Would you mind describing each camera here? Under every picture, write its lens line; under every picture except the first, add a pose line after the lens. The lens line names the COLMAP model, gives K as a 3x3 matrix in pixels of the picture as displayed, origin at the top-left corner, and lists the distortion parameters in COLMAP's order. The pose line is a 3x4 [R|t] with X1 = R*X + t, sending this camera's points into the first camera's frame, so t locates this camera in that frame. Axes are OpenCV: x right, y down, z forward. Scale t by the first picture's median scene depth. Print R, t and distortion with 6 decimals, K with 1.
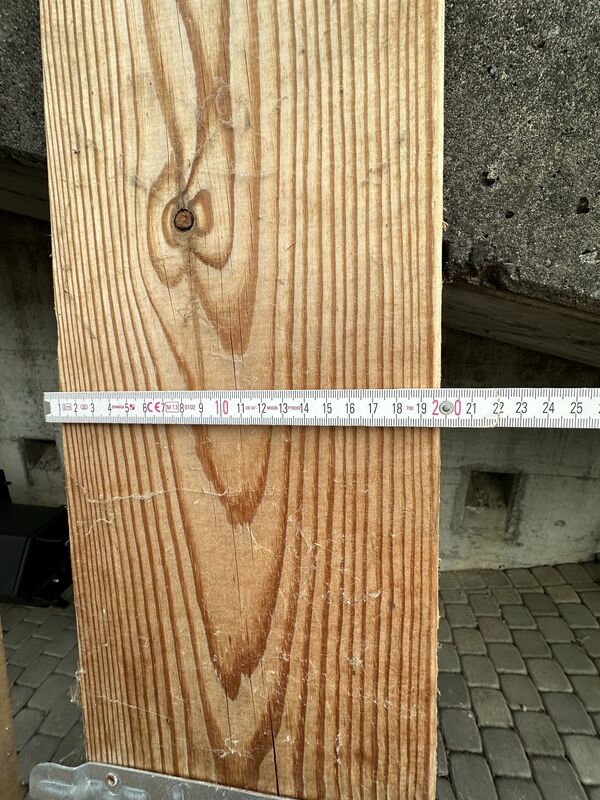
lens RADIAL K [[320.7, 0, 300.3], [0, 320.7, 398.4], [0, 0, 1]] dist [-0.013611, 0.000118]
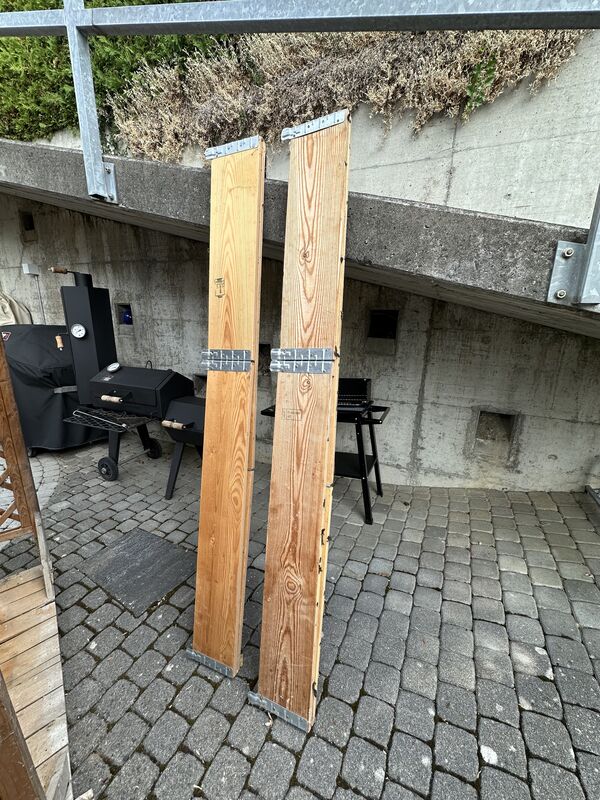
lens RADIAL K [[320.7, 0, 297.4], [0, 320.7, 398.6], [0, 0, 1]] dist [-0.013611, 0.000118]
pose [[0.955451, 0.081505, -0.283673, 0.171284], [-0.087362, 0.996144, -0.008034, 0.261528], [0.281924, 0.032458, 0.958888, -0.564310]]
